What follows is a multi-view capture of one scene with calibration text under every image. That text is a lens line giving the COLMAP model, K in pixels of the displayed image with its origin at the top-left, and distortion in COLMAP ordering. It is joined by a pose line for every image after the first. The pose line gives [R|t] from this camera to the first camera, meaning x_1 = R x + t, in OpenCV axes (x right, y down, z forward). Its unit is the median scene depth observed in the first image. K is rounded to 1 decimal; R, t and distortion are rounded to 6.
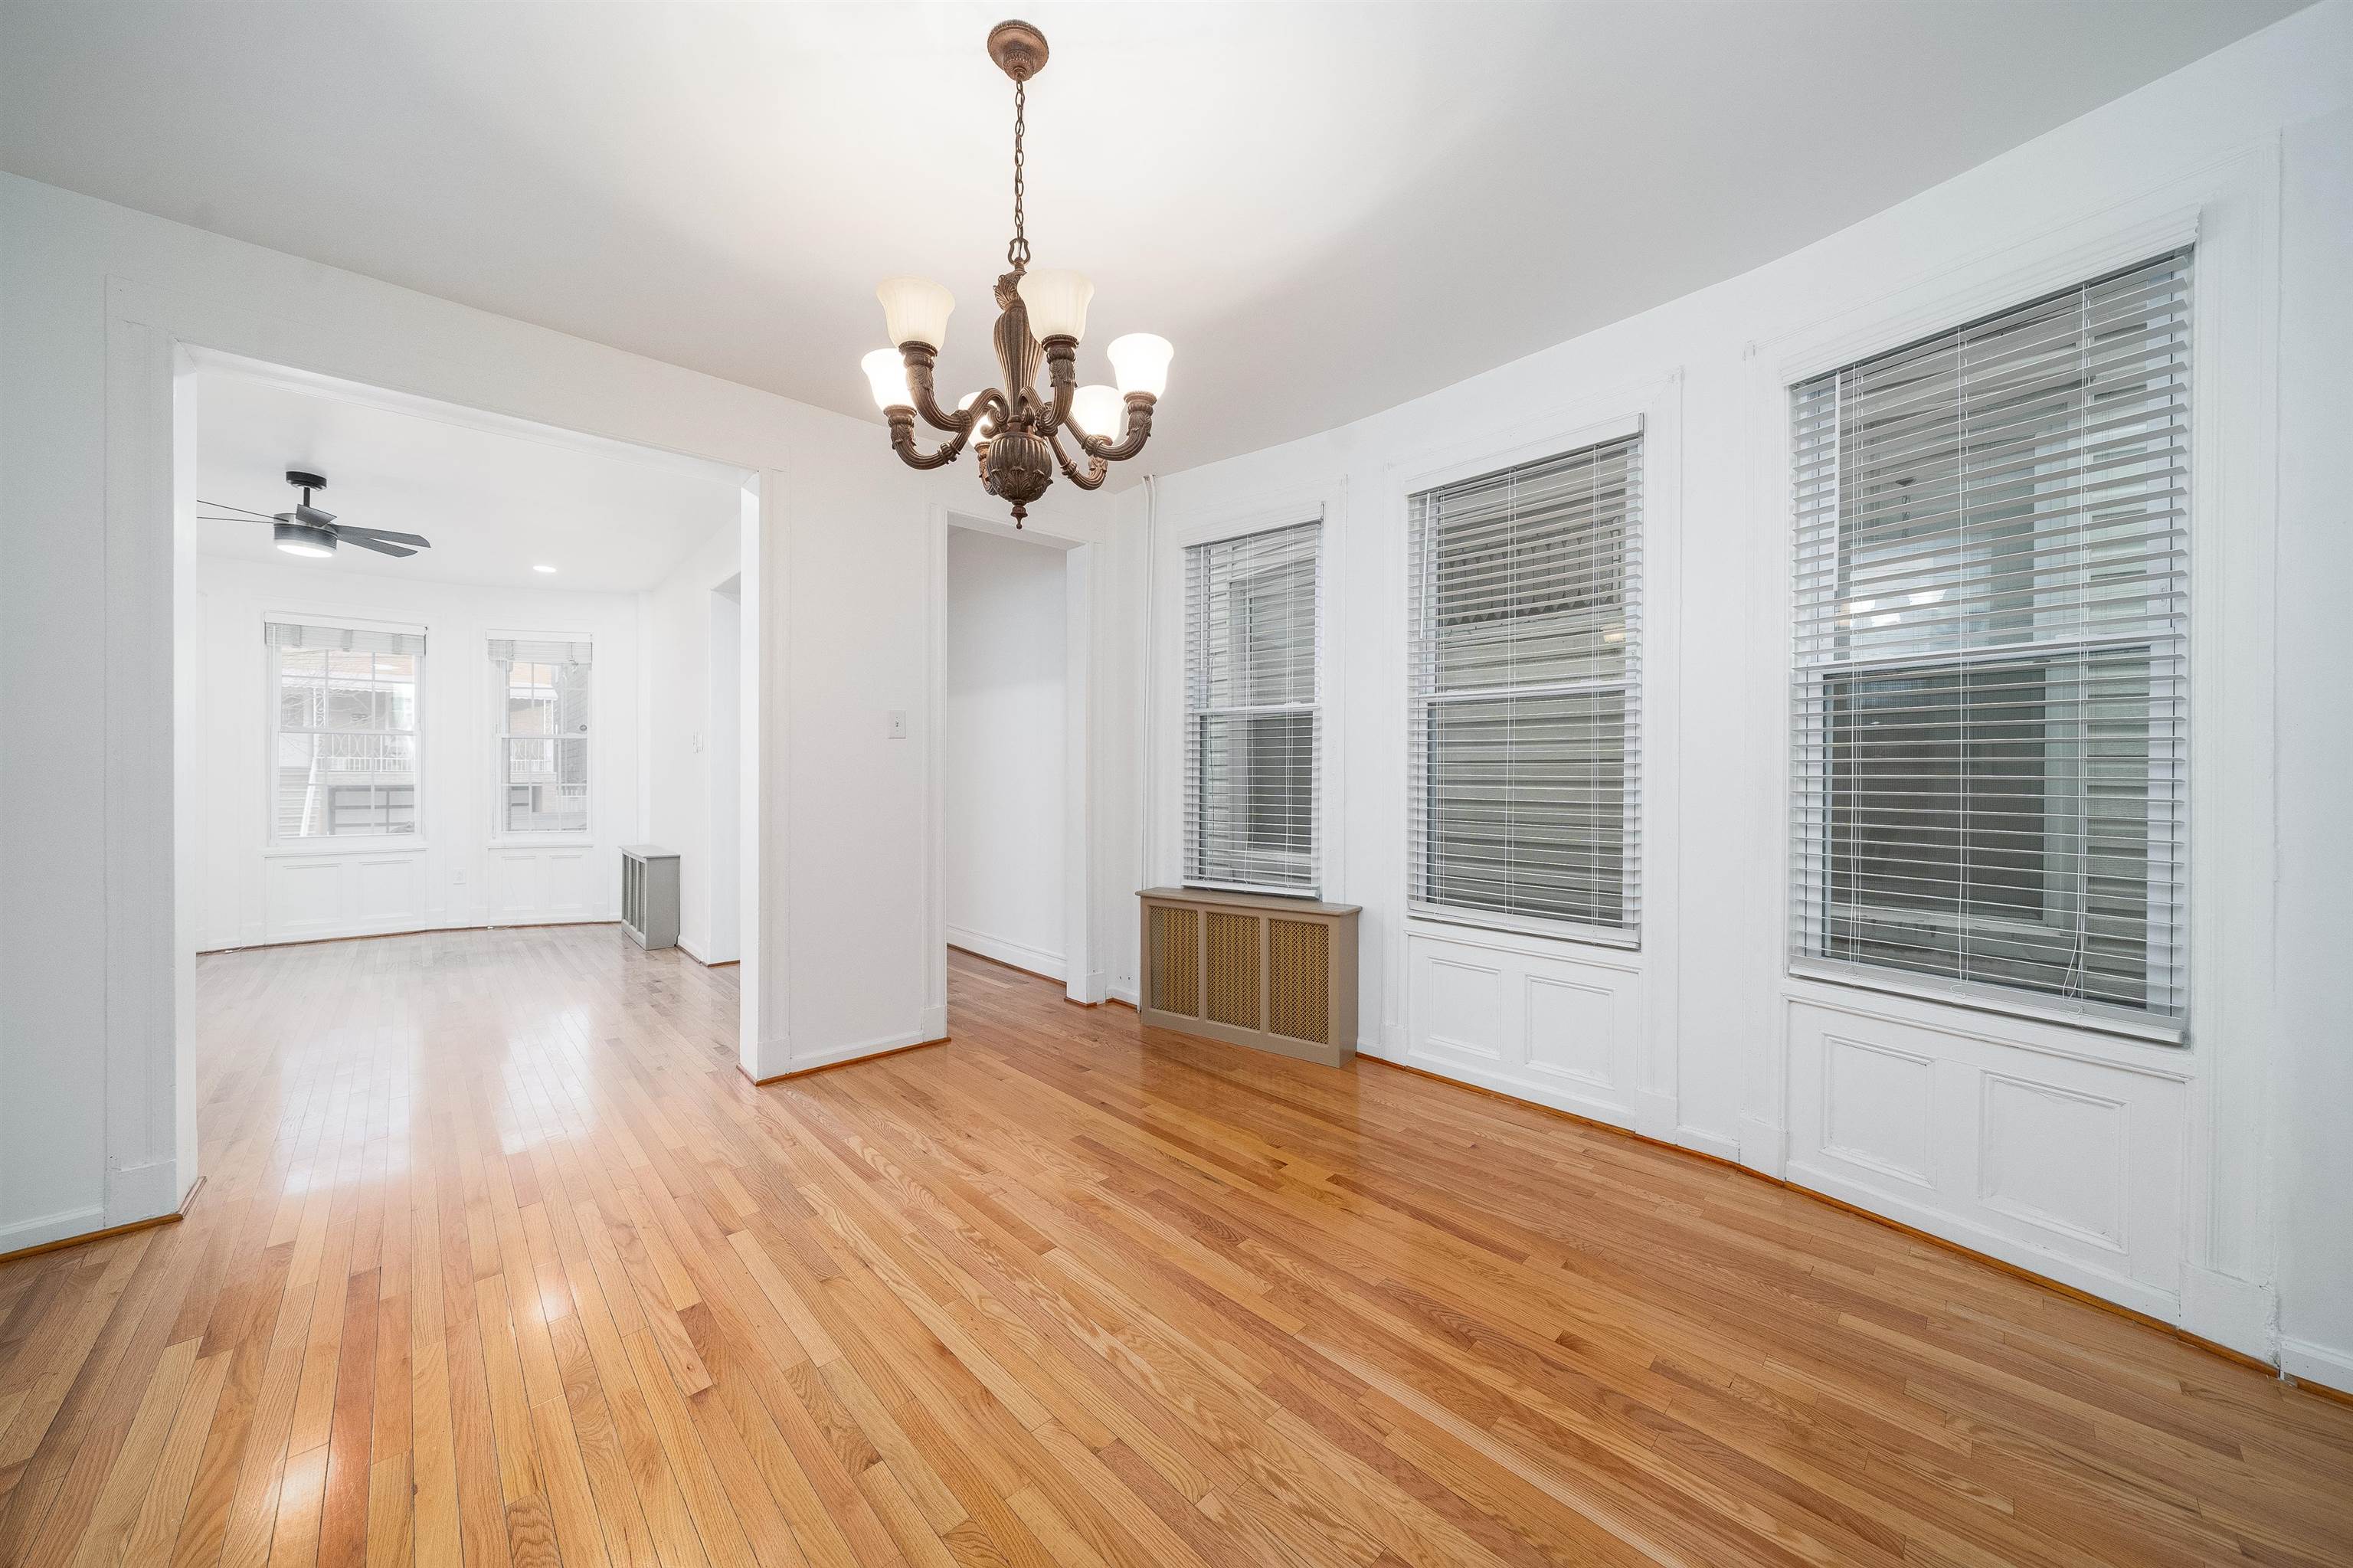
lens RADIAL K [[822.1, 0, 1189.0], [0, 822.1, 778.6], [0, 0, 1]] dist [-0.002321, -0.000078]
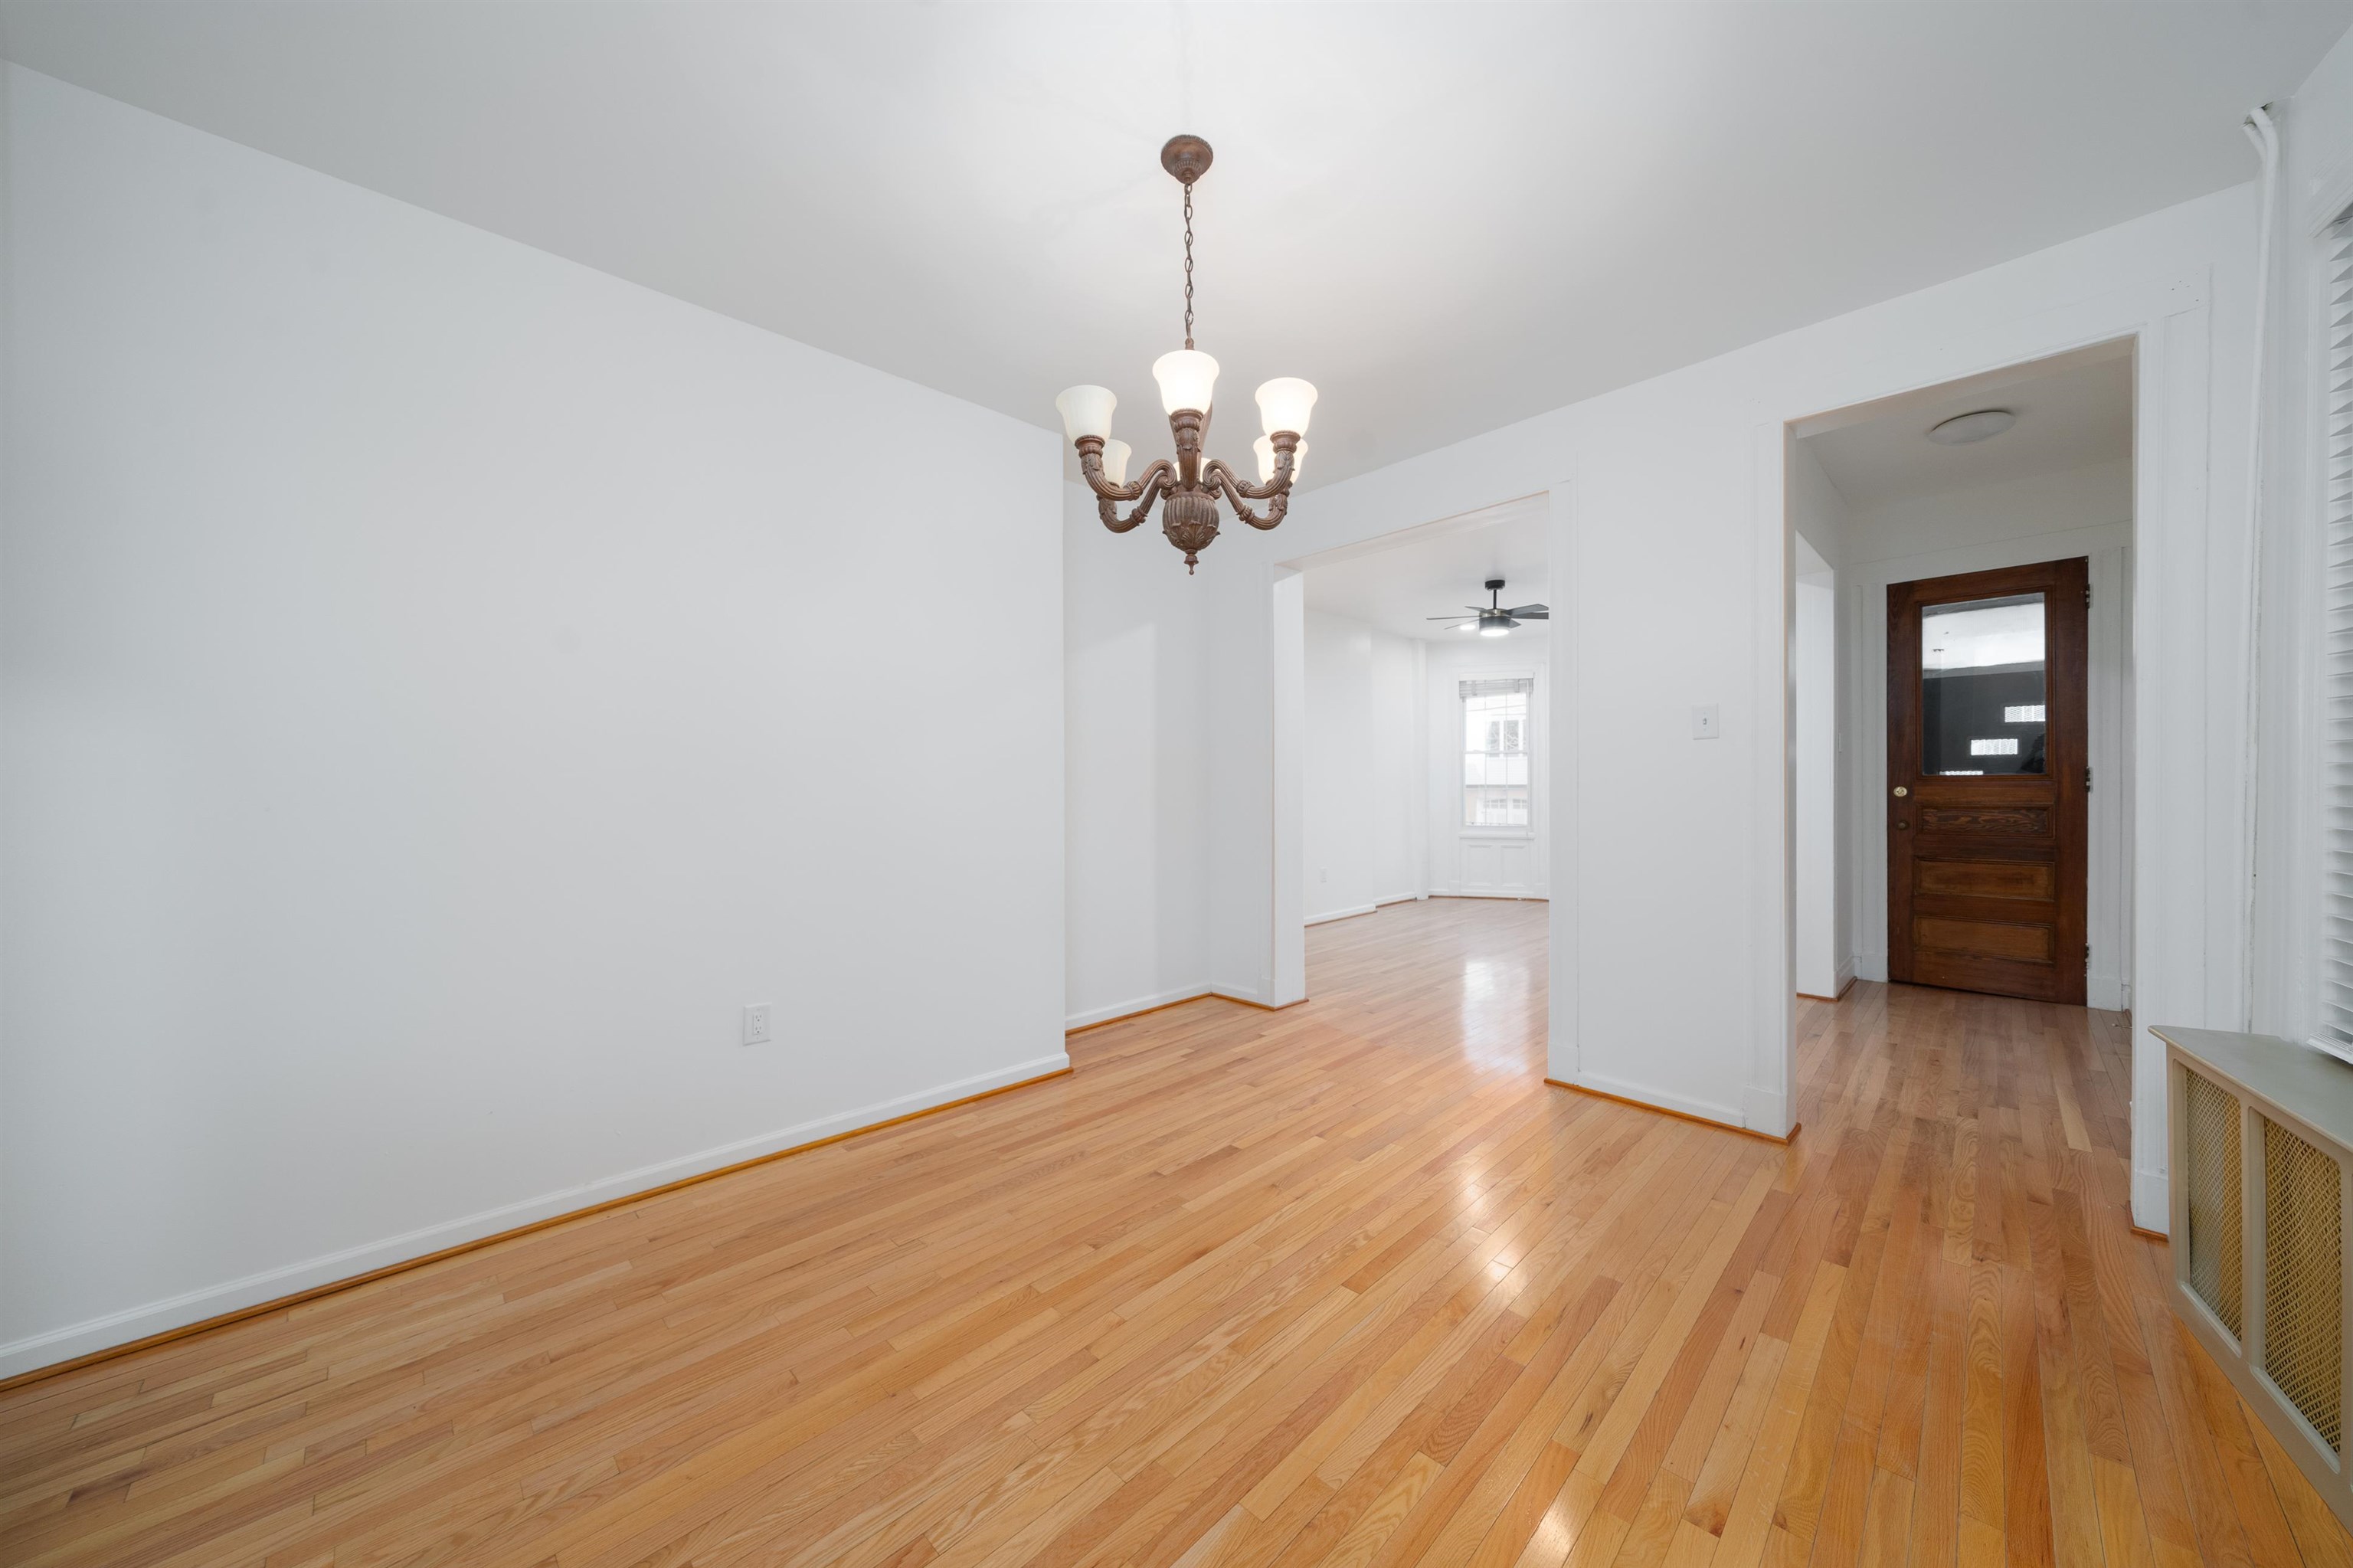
lens RADIAL K [[811.0, 0, 1169.2], [0, 811.0, 787.6], [0, 0, 1]] dist [-0.002606, -0.000130]
pose [[-0.000810, 0.003489, -0.999994, 0.718785], [0.003594, 0.999987, 0.003486, -0.007555], [0.999993, -0.003591, -0.000823, 0.749066]]
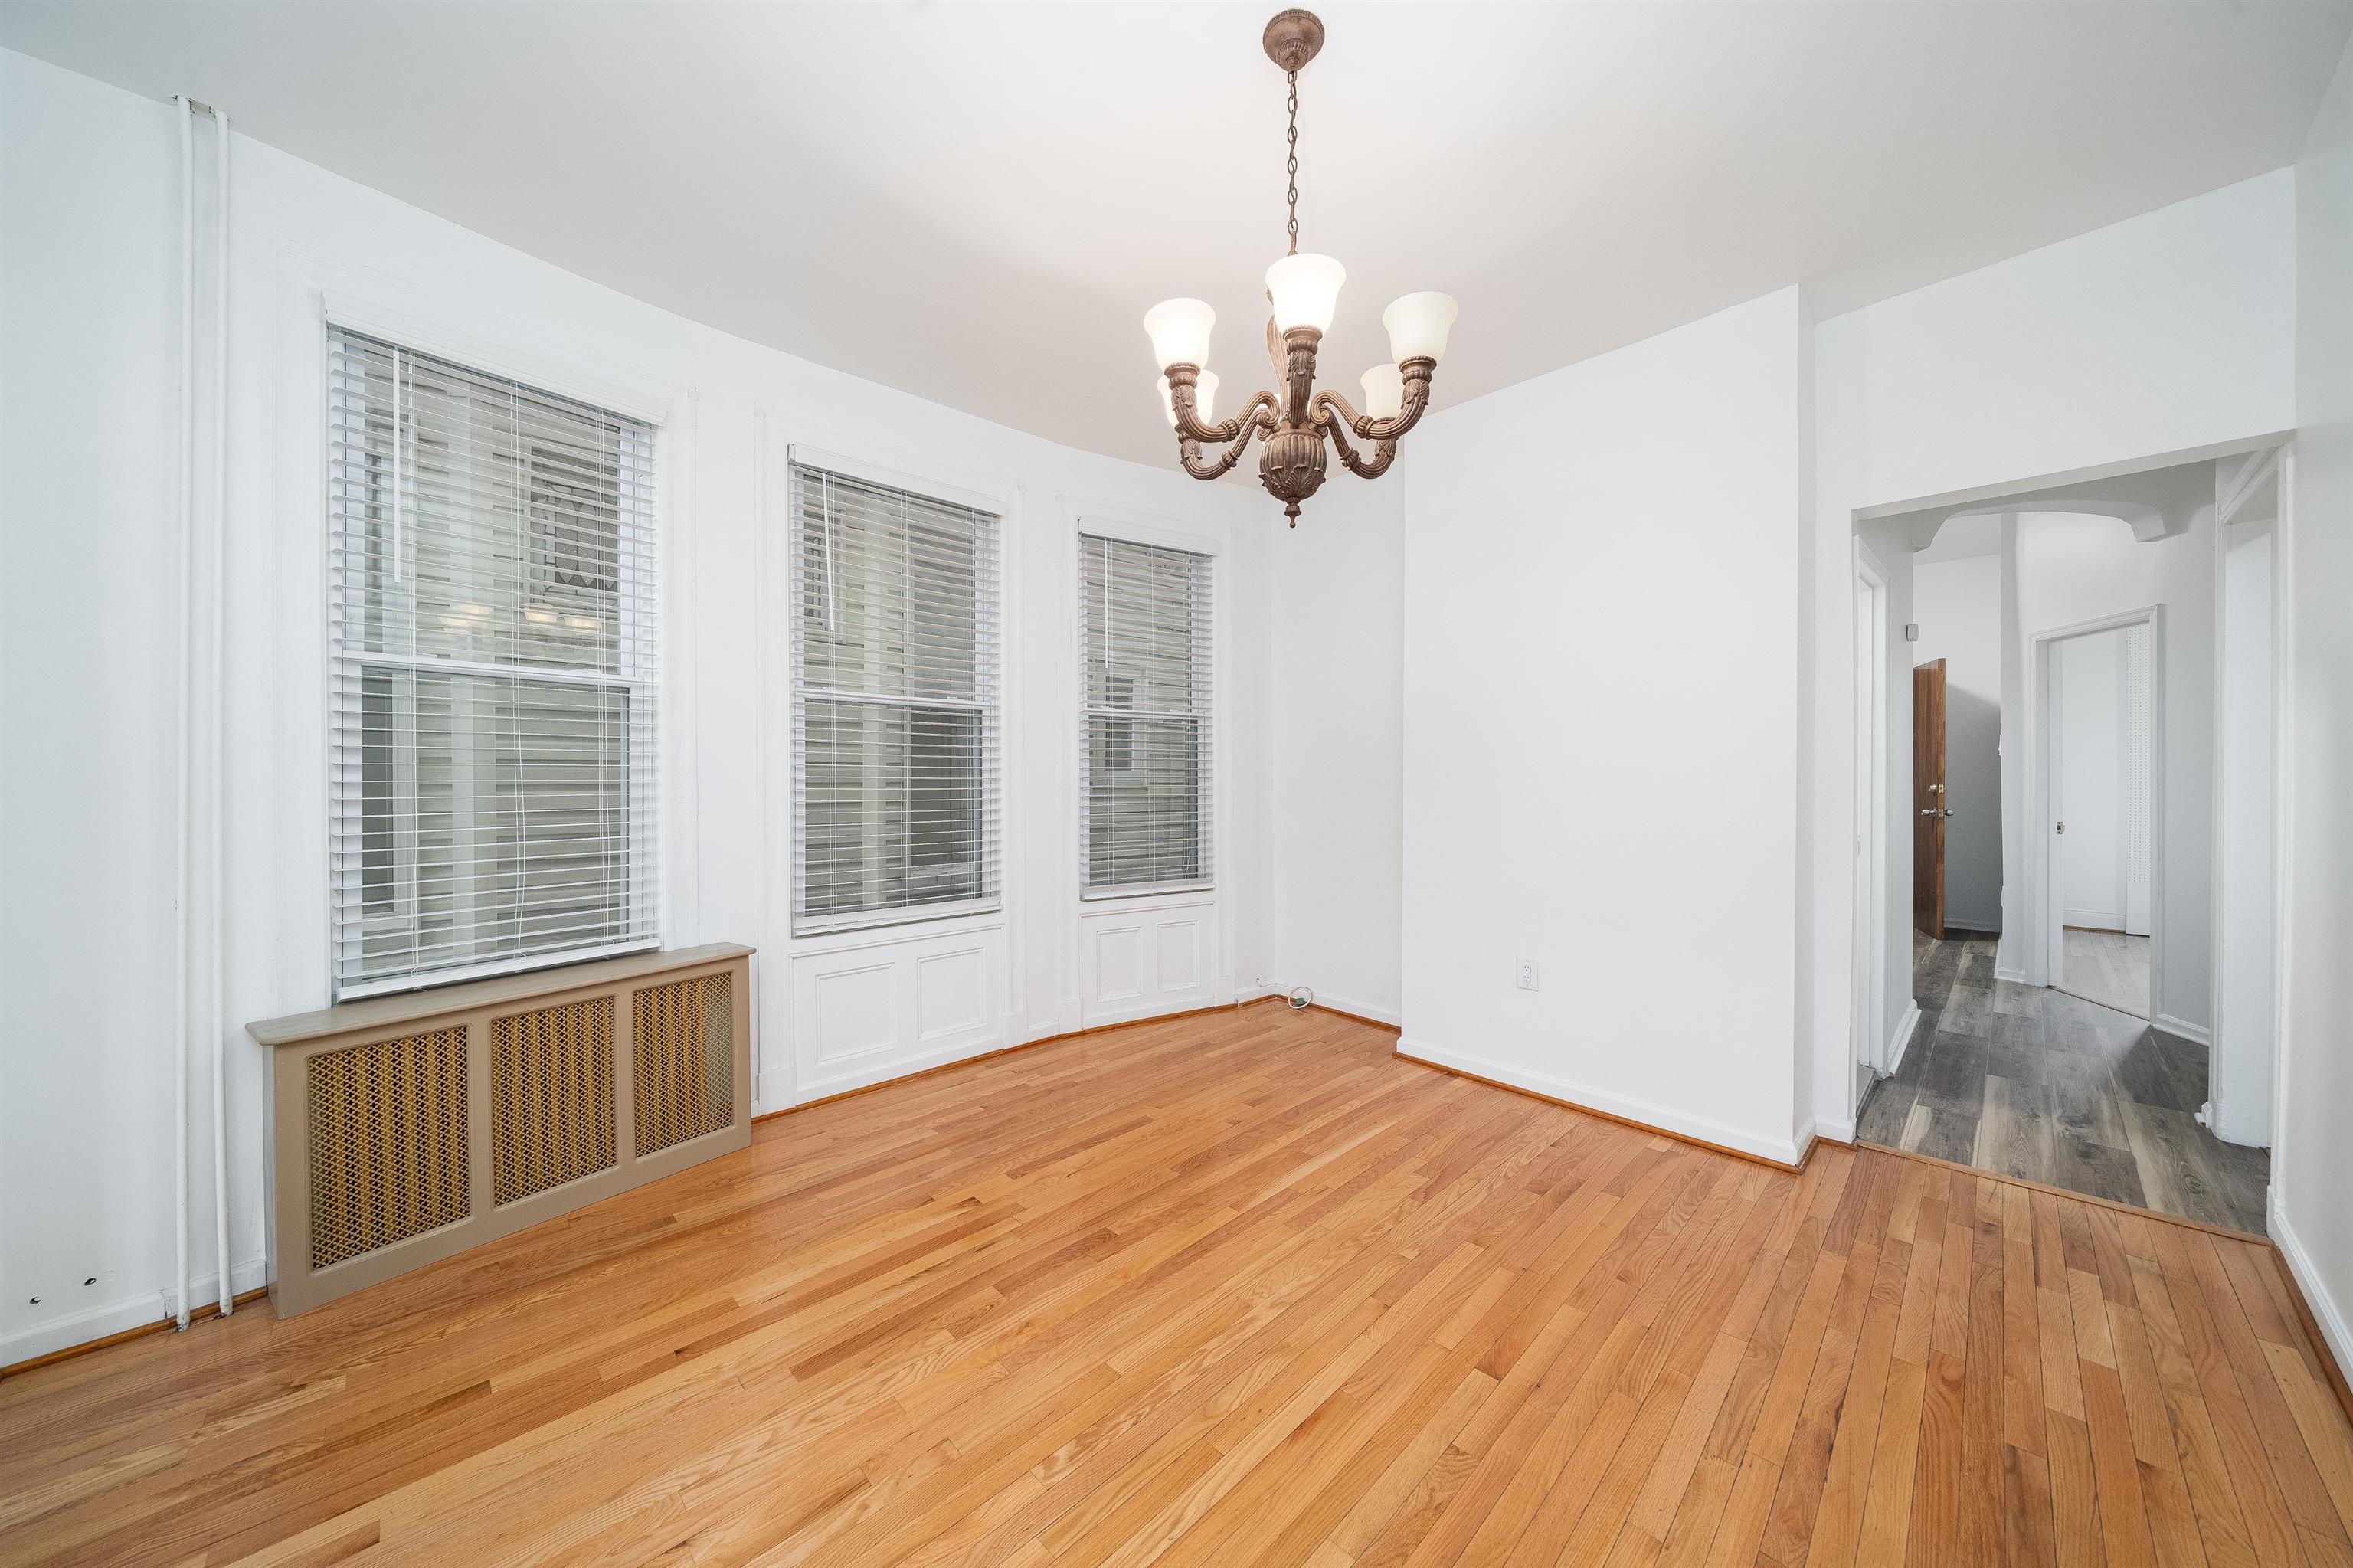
lens RADIAL K [[811.0, 0, 1169.2], [0, 811.0, 787.6], [0, 0, 1]] dist [-0.002606, -0.000130]
pose [[-0.007605, -0.016676, 0.999832, -0.906930], [0.006917, 0.999836, 0.016729, -0.009881], [-0.999947, 0.007043, -0.007489, 0.894551]]
